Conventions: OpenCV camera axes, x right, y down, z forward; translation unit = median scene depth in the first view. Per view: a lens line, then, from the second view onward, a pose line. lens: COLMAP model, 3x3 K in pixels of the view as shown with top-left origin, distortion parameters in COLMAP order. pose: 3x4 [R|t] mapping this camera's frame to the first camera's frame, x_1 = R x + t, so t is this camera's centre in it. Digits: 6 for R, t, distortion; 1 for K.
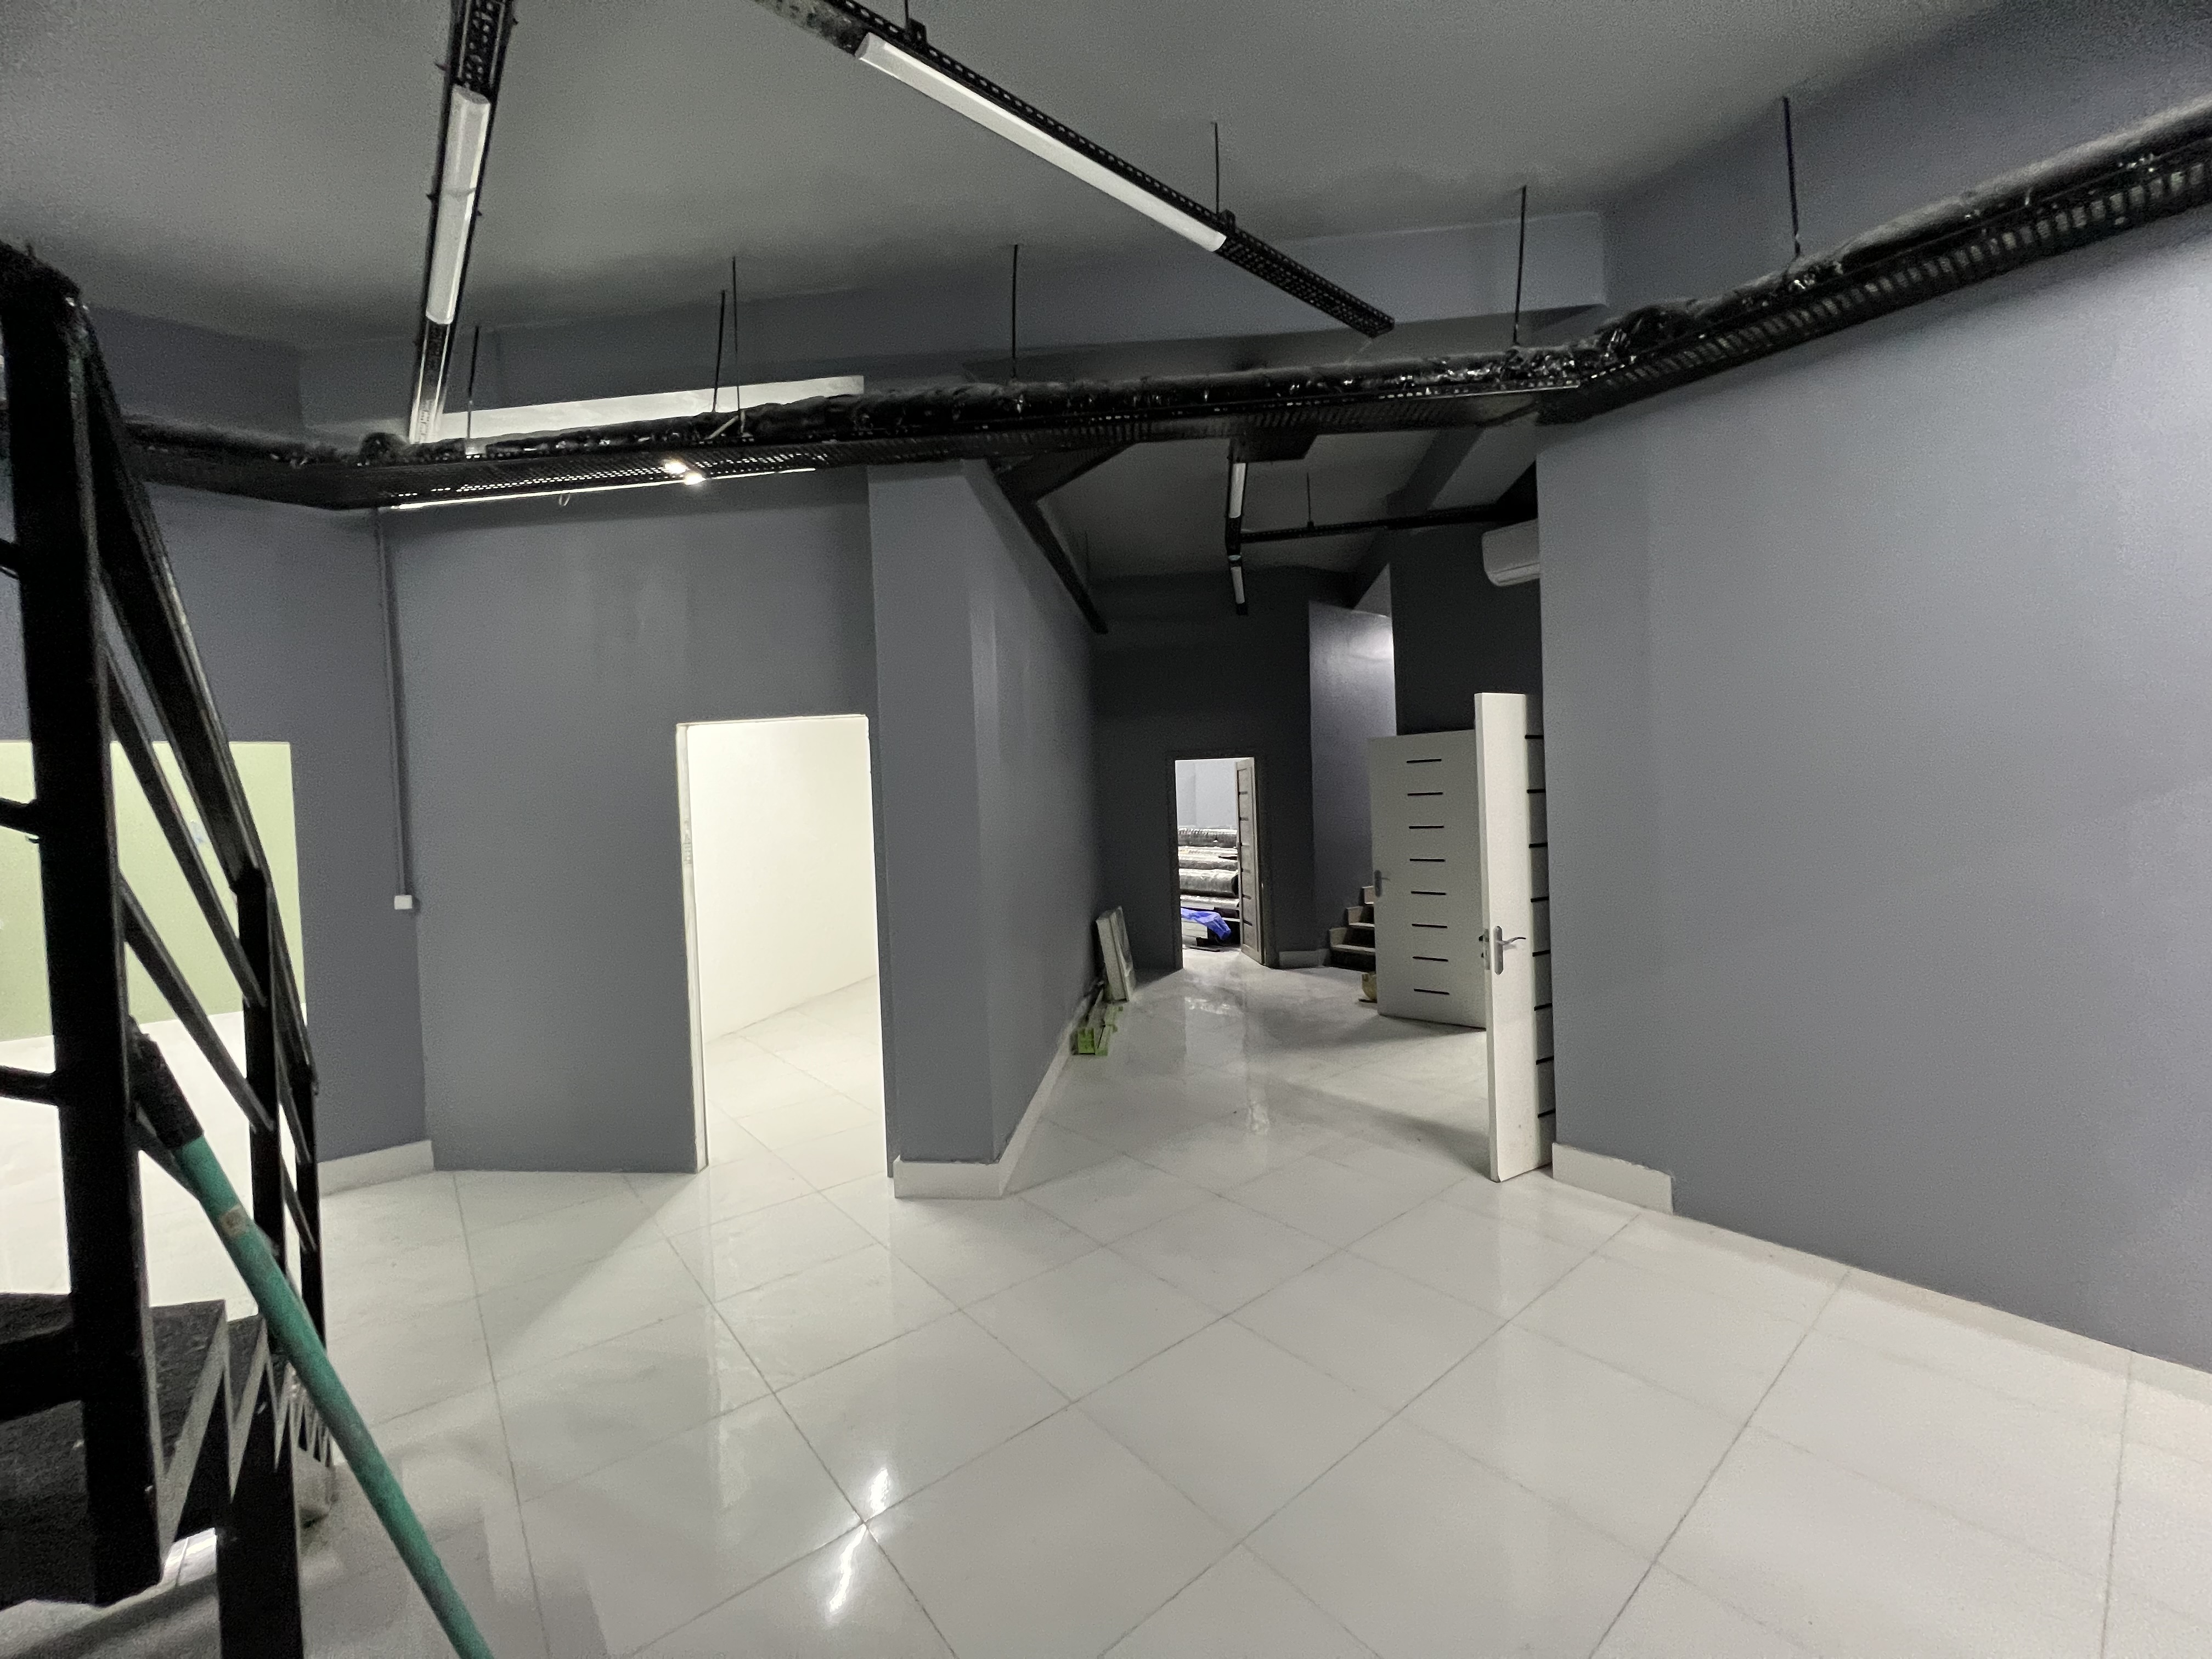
lens RADIAL K [[888.8, 0, 1096.9], [0, 888.8, 832.1], [0, 0, 1]] dist [-0.001523, 0.000283]
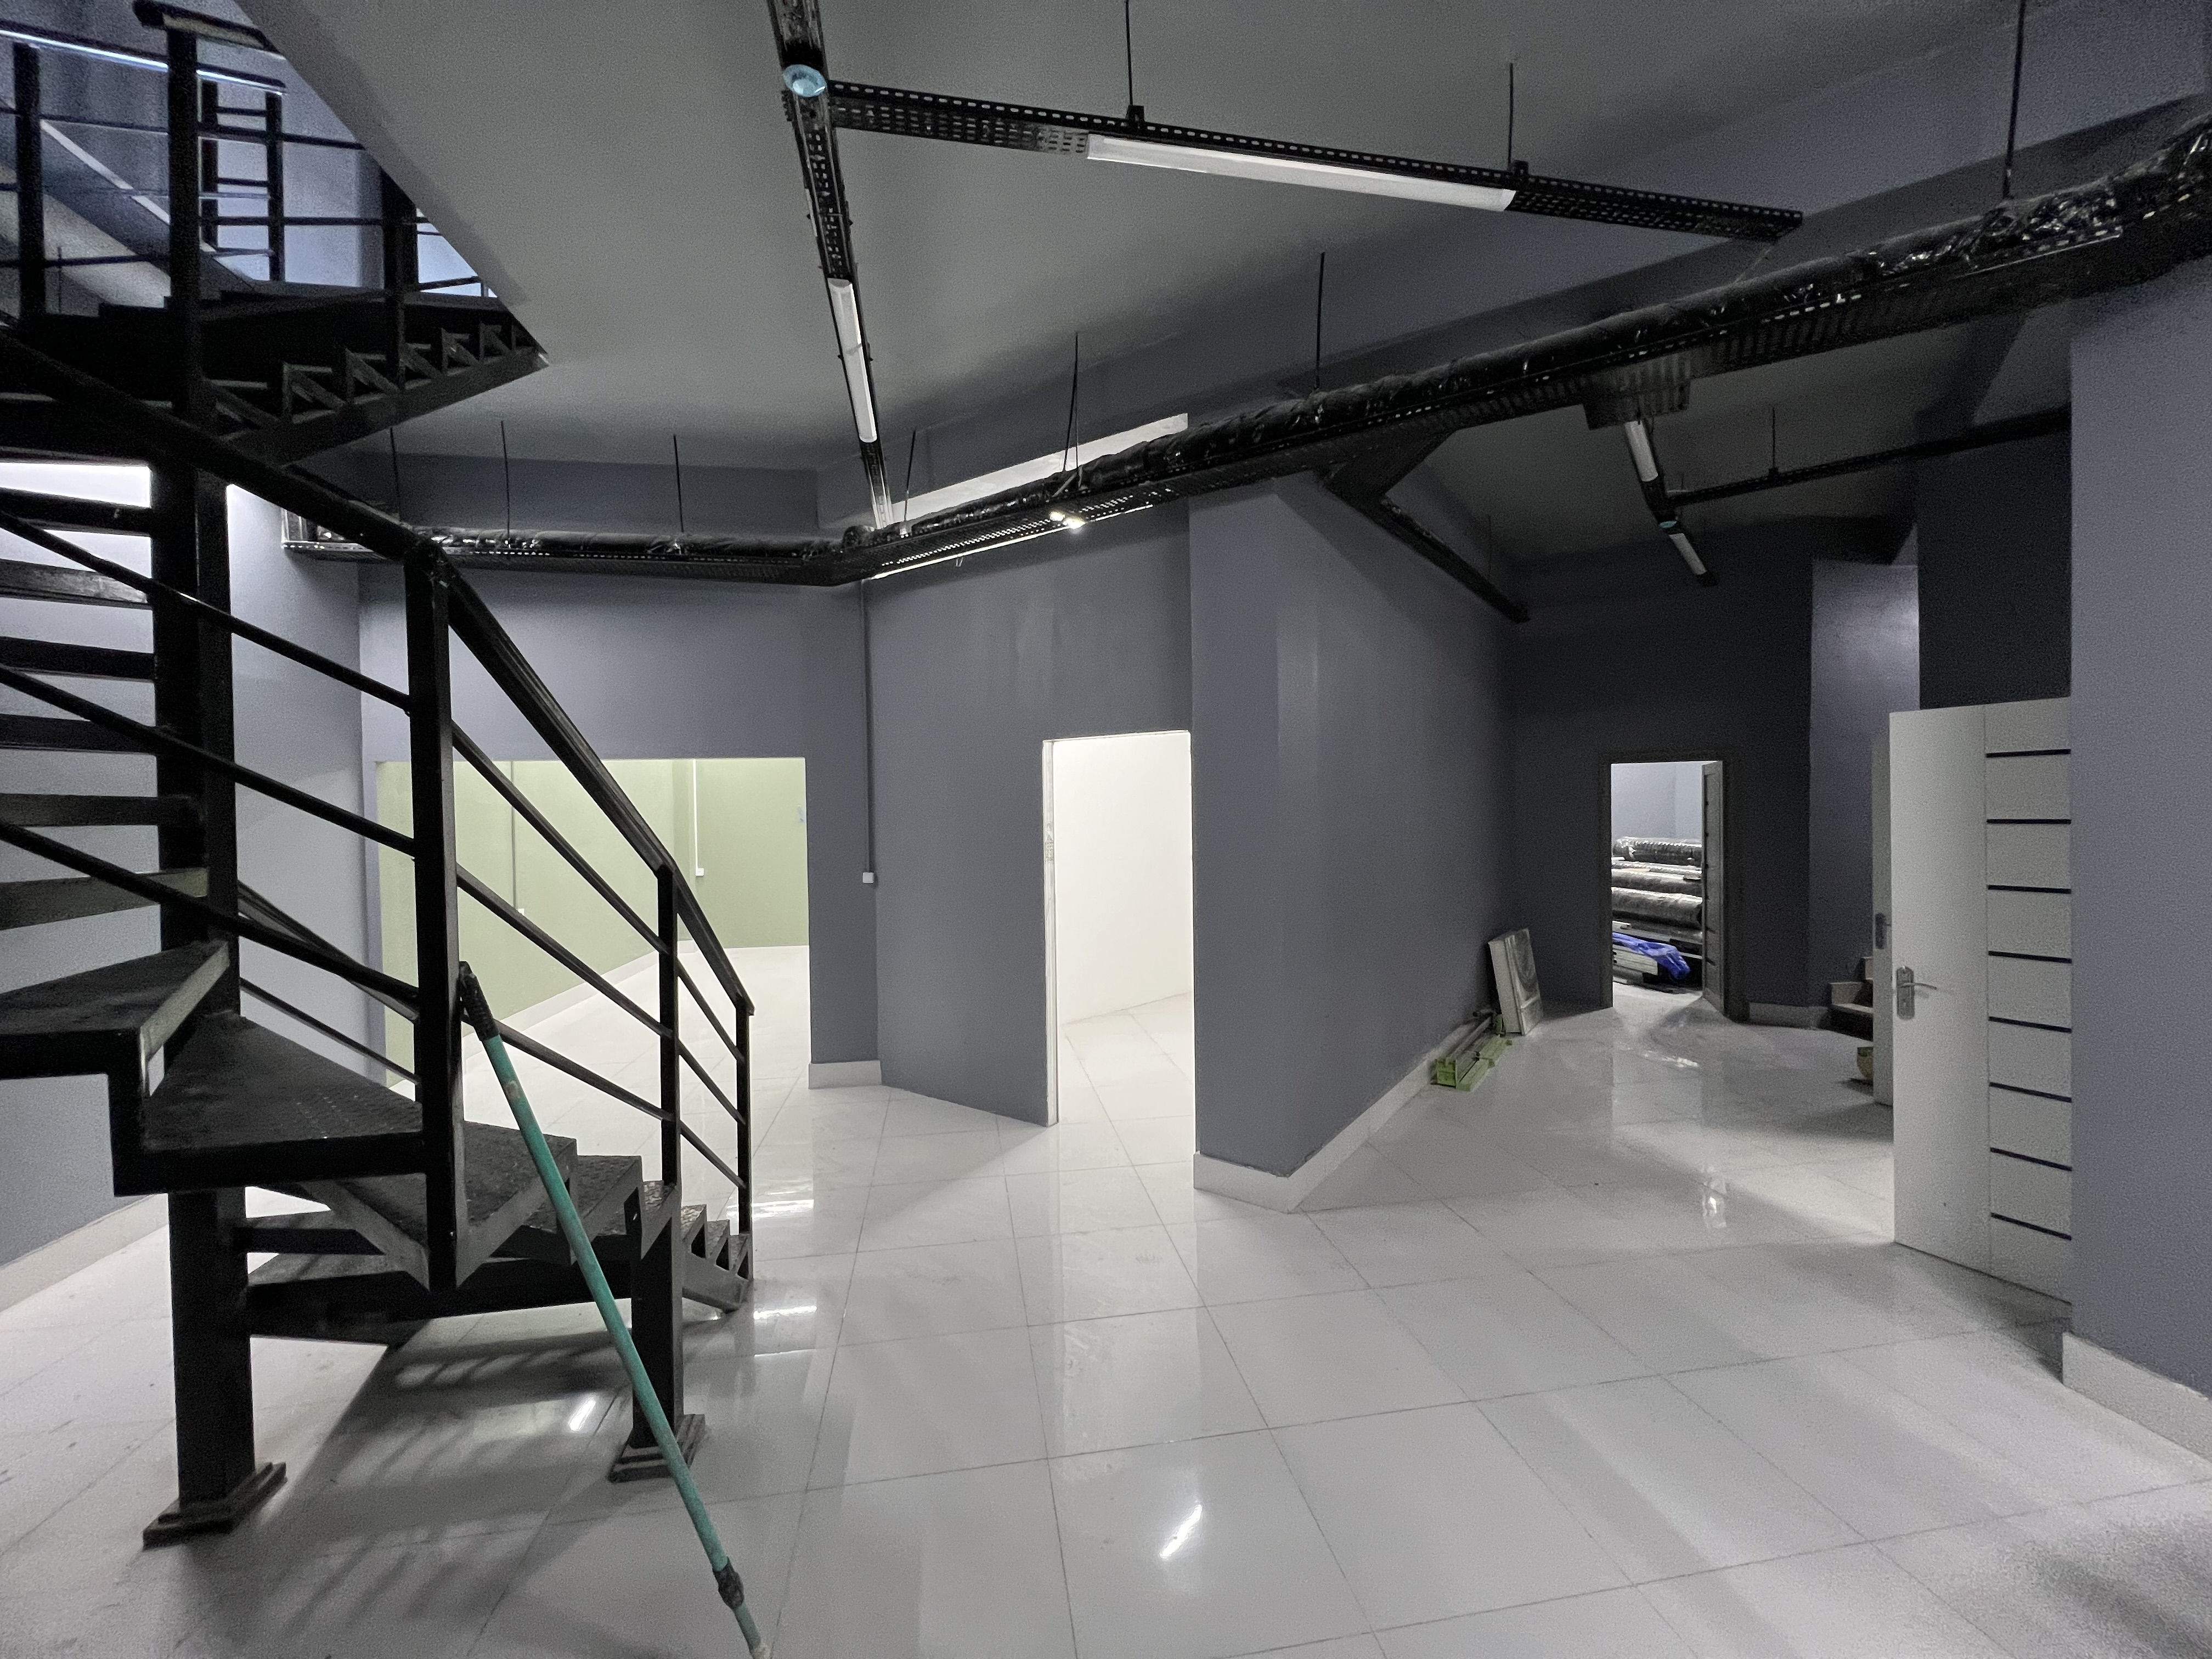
lens RADIAL K [[888.8, 0, 1096.9], [0, 888.8, 832.1], [0, 0, 1]] dist [-0.001523, 0.000283]
pose [[0.869306, 0.038763, -0.492752, 0.169126], [-0.035391, 0.999243, 0.016171, -0.023294], [0.493006, 0.003382, 0.870020, 0.020640]]
